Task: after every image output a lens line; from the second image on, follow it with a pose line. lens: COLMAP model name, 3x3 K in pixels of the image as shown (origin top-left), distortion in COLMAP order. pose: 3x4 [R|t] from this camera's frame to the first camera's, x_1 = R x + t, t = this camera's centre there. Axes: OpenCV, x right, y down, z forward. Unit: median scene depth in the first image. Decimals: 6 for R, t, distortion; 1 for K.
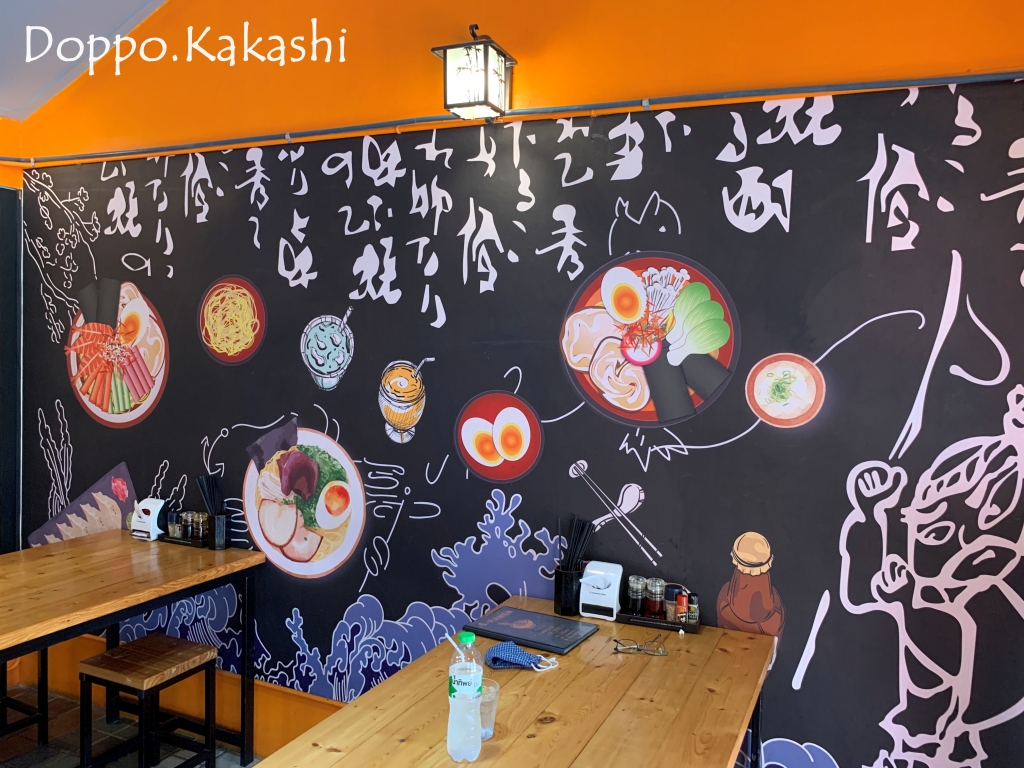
lens RADIAL K [[780.1, 0, 509.7], [0, 780.1, 385.9], [0, 0, 1]] dist [0.007951, -0.005829]
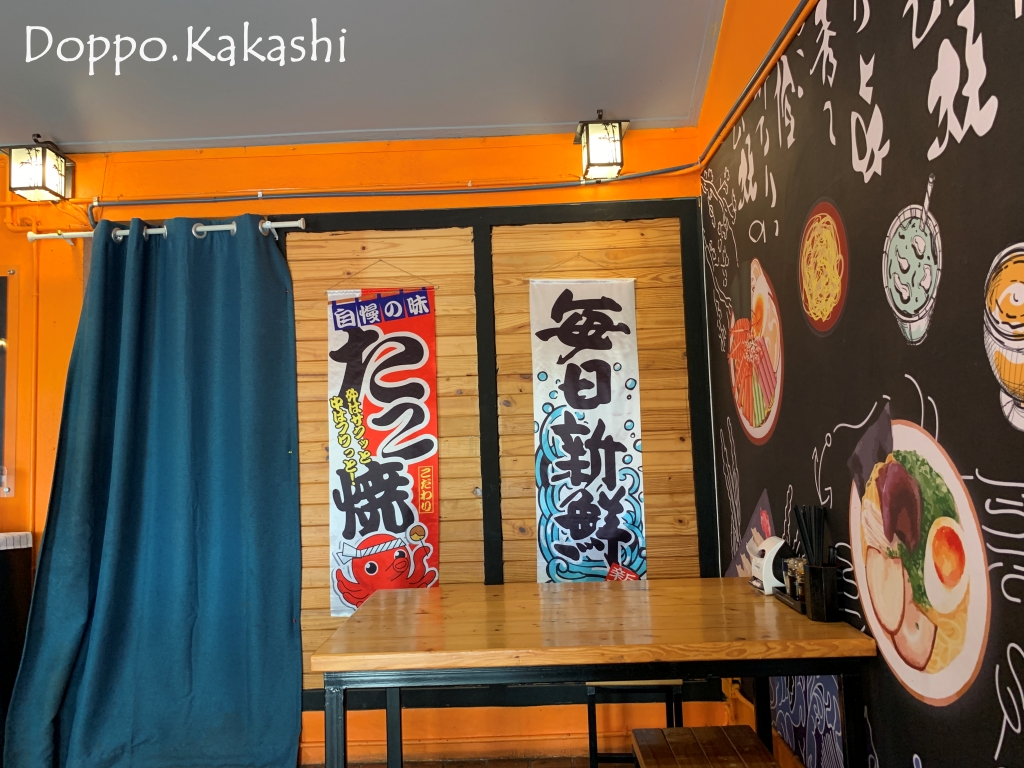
lens RADIAL K [[780.1, 0, 511.8], [0, 780.1, 378.7], [0, 0, 1]] dist [0.007951, -0.005829]
pose [[0.399688, -0.105645, -0.910543, 0.139515], [0.003971, 0.993527, -0.113531, 0.088099], [0.916643, 0.041762, 0.397520, 0.531236]]
